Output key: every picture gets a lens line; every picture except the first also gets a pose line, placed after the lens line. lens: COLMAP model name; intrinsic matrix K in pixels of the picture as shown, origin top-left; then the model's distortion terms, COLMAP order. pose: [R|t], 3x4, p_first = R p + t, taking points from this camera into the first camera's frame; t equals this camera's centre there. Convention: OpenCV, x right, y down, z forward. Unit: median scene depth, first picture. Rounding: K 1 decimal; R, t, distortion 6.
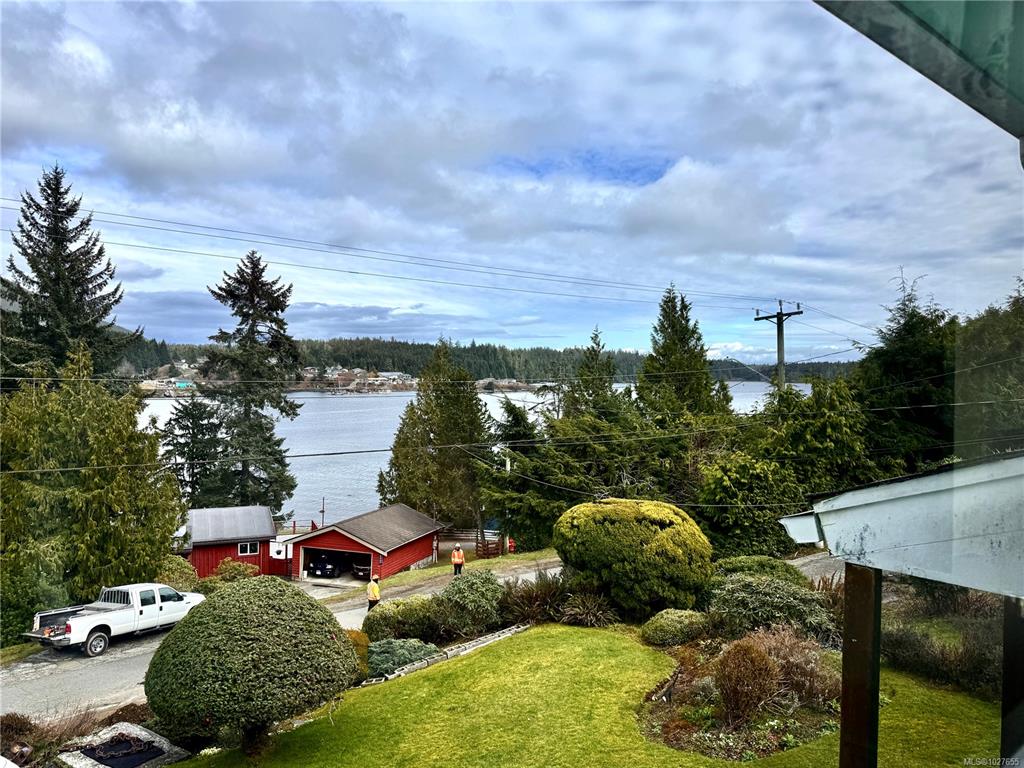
lens RADIAL K [[717.0, 0, 513.1], [0, 717.0, 389.4], [0, 0, 1]] dist [-0.012282, -0.004602]
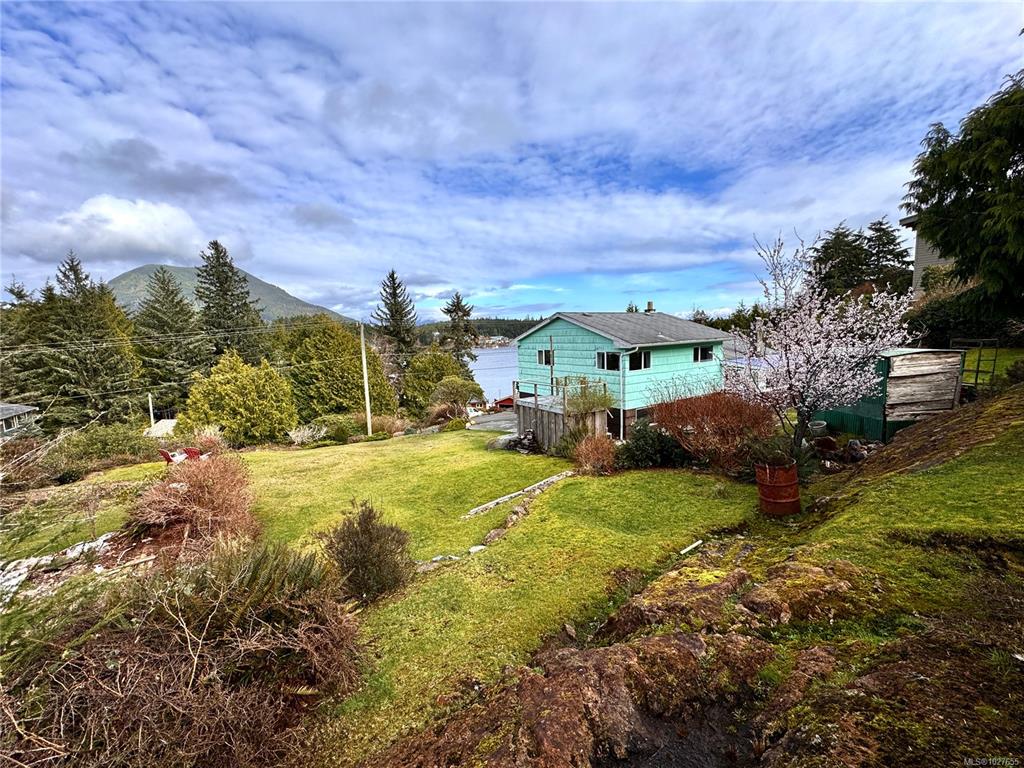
lens RADIAL K [[412.5, 0, 512.4], [0, 412.5, 385.3], [0, 0, 1]] dist [-0.004675, -0.000116]
pose [[0.991030, -0.032276, -0.129683, -0.008320], [0.045132, 0.994217, 0.097449, -0.009331], [0.125787, -0.102428, 0.986755, -0.373713]]
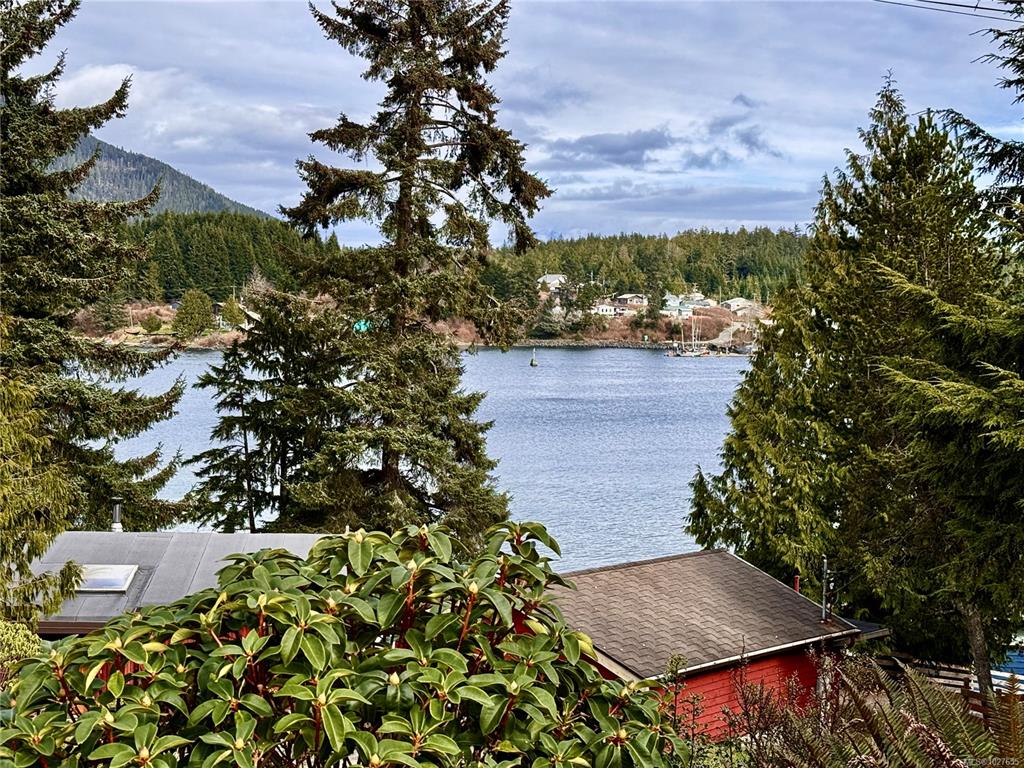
lens RADIAL K [[1688.3, 0, 510.9], [0, 1688.3, 384.3], [0, 0, 1]] dist [0.137551, 0.000000]
pose [[0.939749, 0.037078, -0.339848, 0.008201], [-0.030543, 0.999232, 0.024561, 0.039795], [0.340497, -0.012701, 0.940160, 0.138371]]
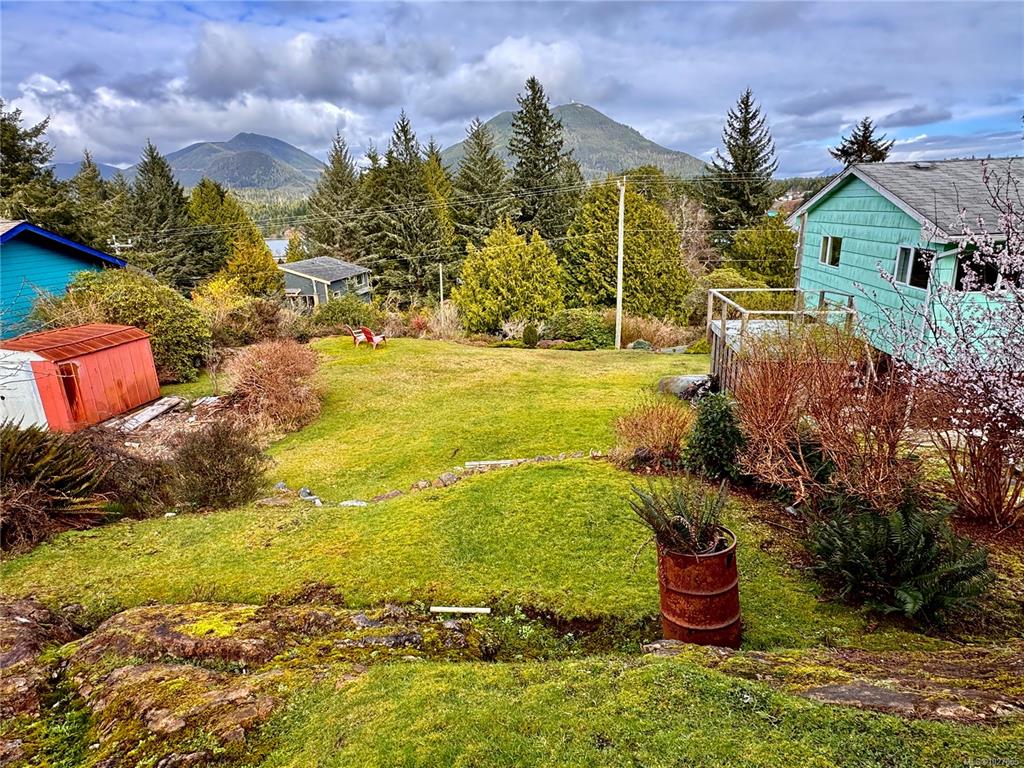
lens RADIAL K [[574.3, 0, 508.3], [0, 574.3, 384.9], [0, 0, 1]] dist [-0.003182, 0.002978]
pose [[0.665641, 0.182248, -0.723677, 0.071554], [0.027906, 0.962965, 0.268177, -0.012565], [0.745751, -0.198704, 0.635903, -0.321231]]
